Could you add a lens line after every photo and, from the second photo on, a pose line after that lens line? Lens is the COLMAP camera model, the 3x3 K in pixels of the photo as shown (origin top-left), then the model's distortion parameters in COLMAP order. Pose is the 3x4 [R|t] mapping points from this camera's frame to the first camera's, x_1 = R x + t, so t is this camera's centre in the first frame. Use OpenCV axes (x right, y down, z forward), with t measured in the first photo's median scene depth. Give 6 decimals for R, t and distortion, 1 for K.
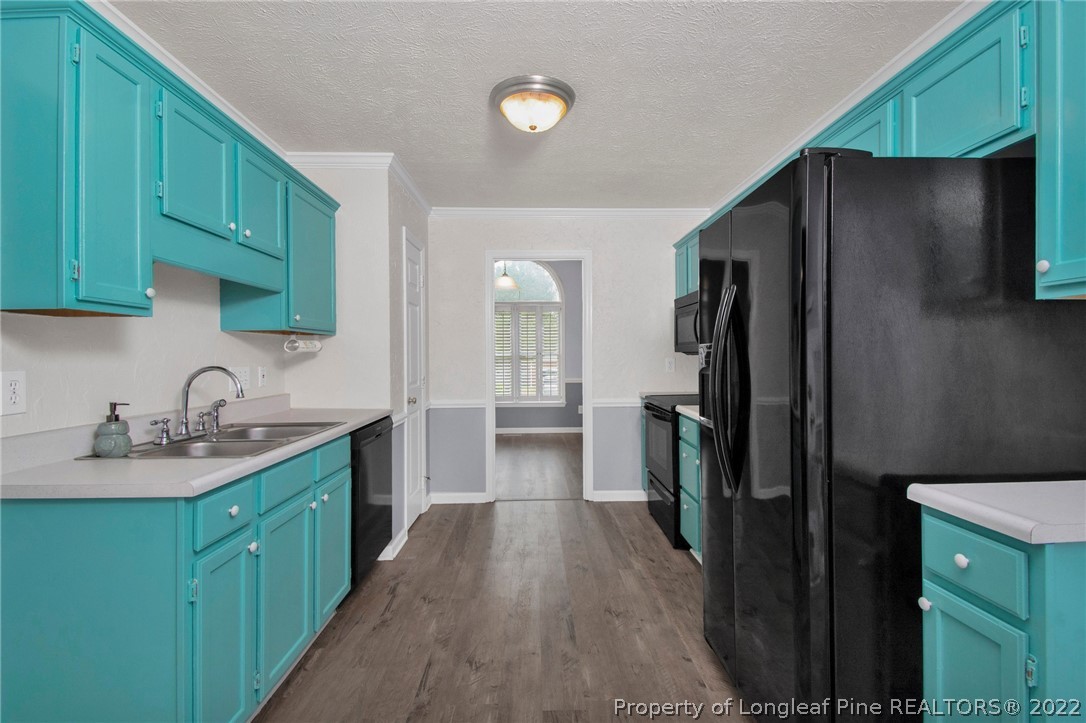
lens RADIAL K [[493.8, 0, 543.4], [0, 493.8, 364.0], [0, 0, 1]] dist [0.025952, -0.027318]
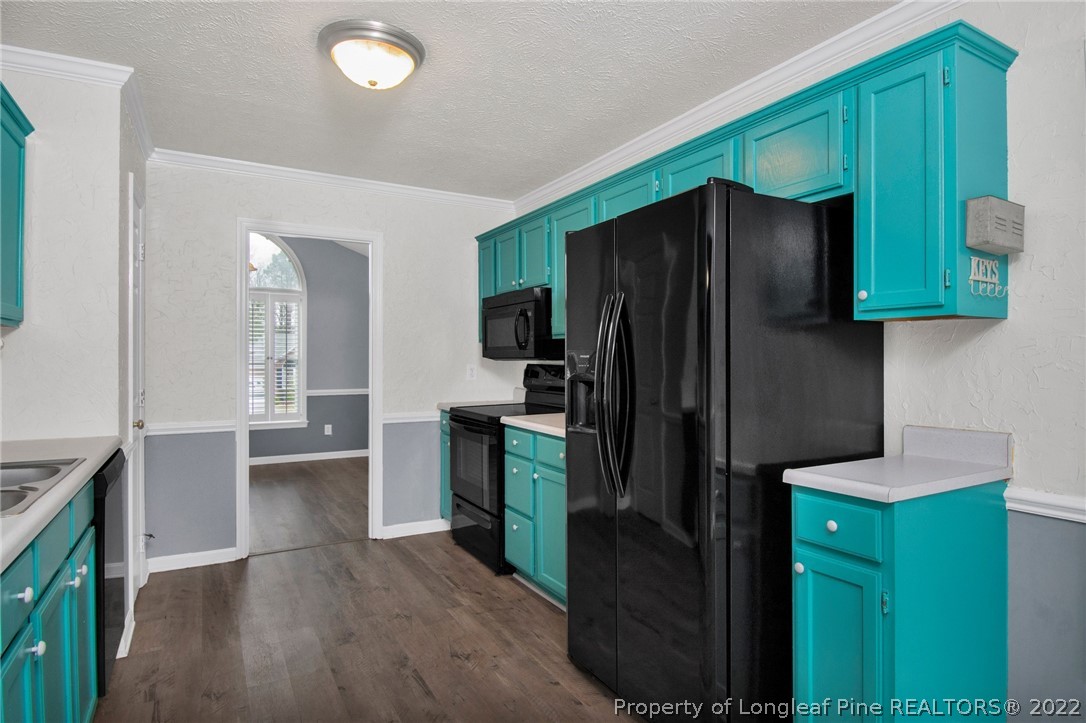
lens RADIAL K [[602.9, 0, 536.3], [0, 602.9, 363.0], [0, 0, 1]] dist [0.003688, -0.030597]
pose [[0.880179, 0.004110, 0.474623, -0.209197], [0.002541, 0.999907, -0.013370, 0.000735], [-0.474634, 0.012974, 0.880088, 0.000481]]
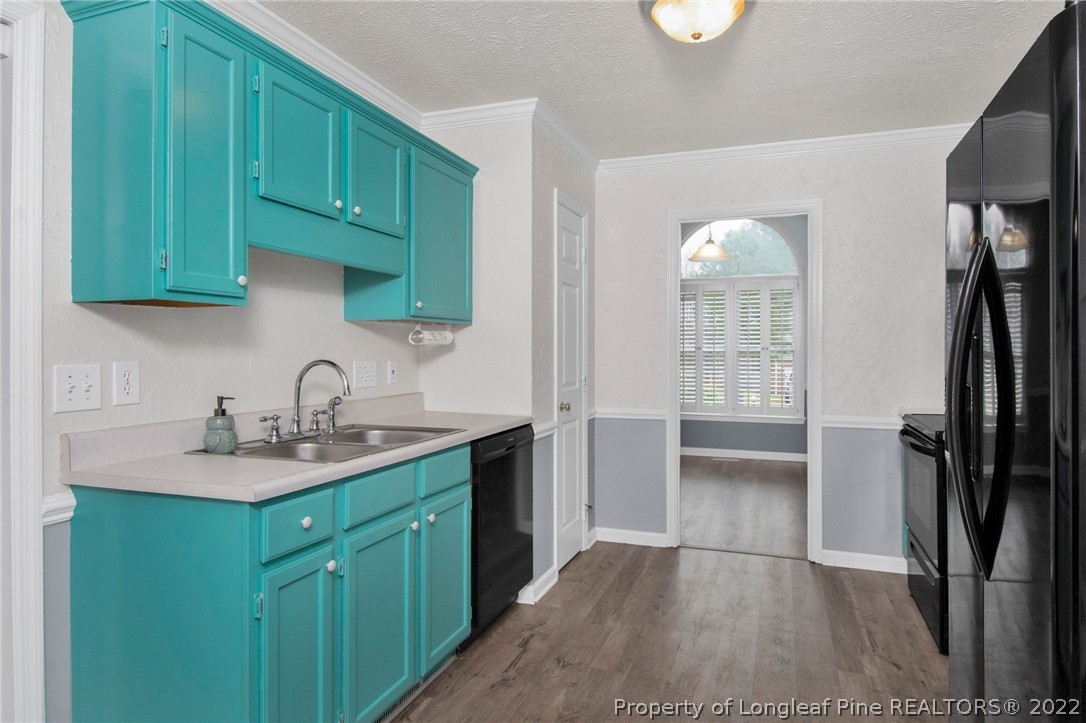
lens RADIAL K [[640.6, 0, 550.3], [0, 640.6, 355.8], [0, 0, 1]] dist [0.025678, -0.038900]
pose [[0.930603, 0.010502, -0.365878, 0.102458], [-0.013757, 0.999886, -0.006288, -0.000854], [0.365771, 0.010885, 0.930641, 0.042661]]
